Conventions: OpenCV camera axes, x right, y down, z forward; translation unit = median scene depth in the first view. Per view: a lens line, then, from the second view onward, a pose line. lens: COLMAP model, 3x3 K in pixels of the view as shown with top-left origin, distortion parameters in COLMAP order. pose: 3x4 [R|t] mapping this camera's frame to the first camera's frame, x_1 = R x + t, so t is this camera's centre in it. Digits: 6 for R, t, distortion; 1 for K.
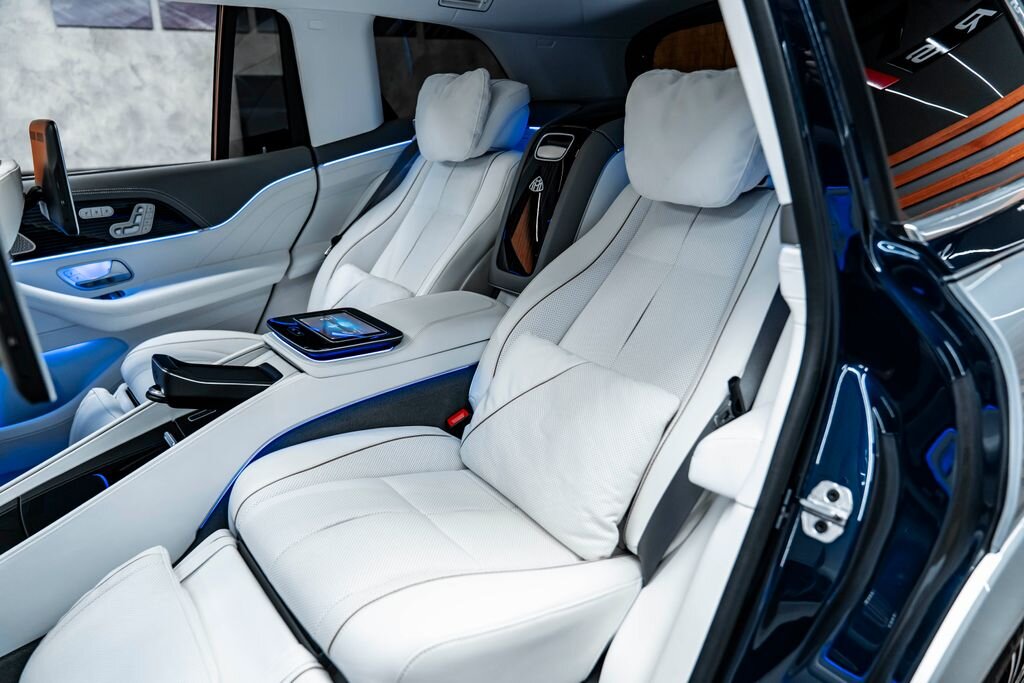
lens RADIAL K [[703.2, 0, 501.2], [0, 703.2, 341.2], [0, 0, 1]] dist [-0.009181, -0.004351]
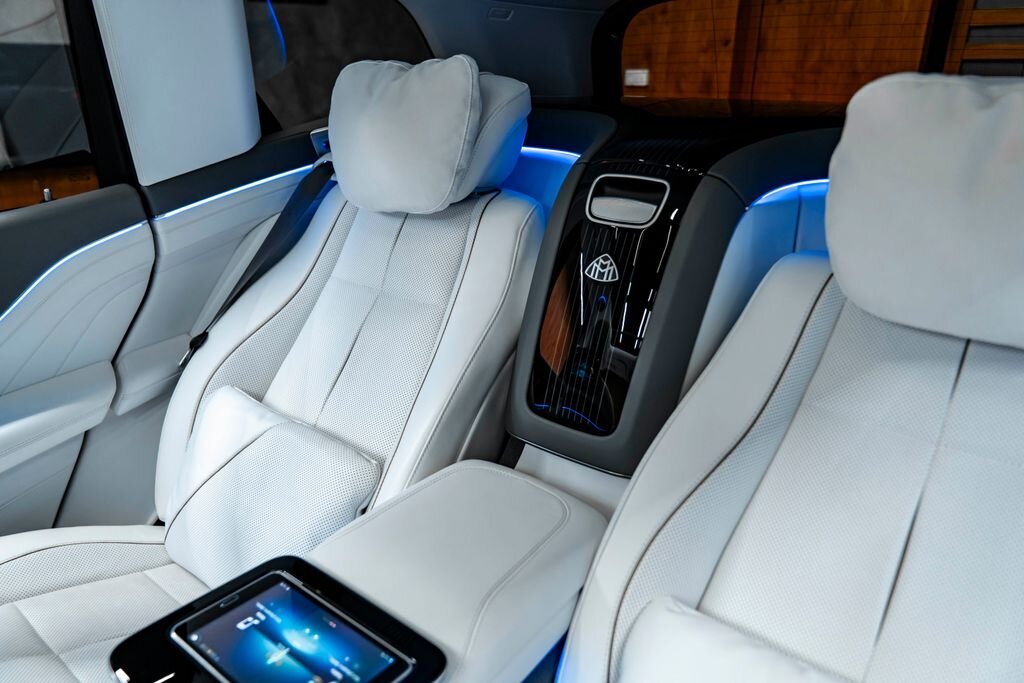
lens RADIAL K [[703.2, 0, 501.2], [0, 703.2, 341.2], [0, 0, 1]] dist [-0.009181, -0.004351]
pose [[0.967617, -0.078771, 0.239817, -0.134324], [0.070532, 0.996593, 0.042757, -0.156658], [-0.242368, -0.024458, 0.969876, 0.379376]]
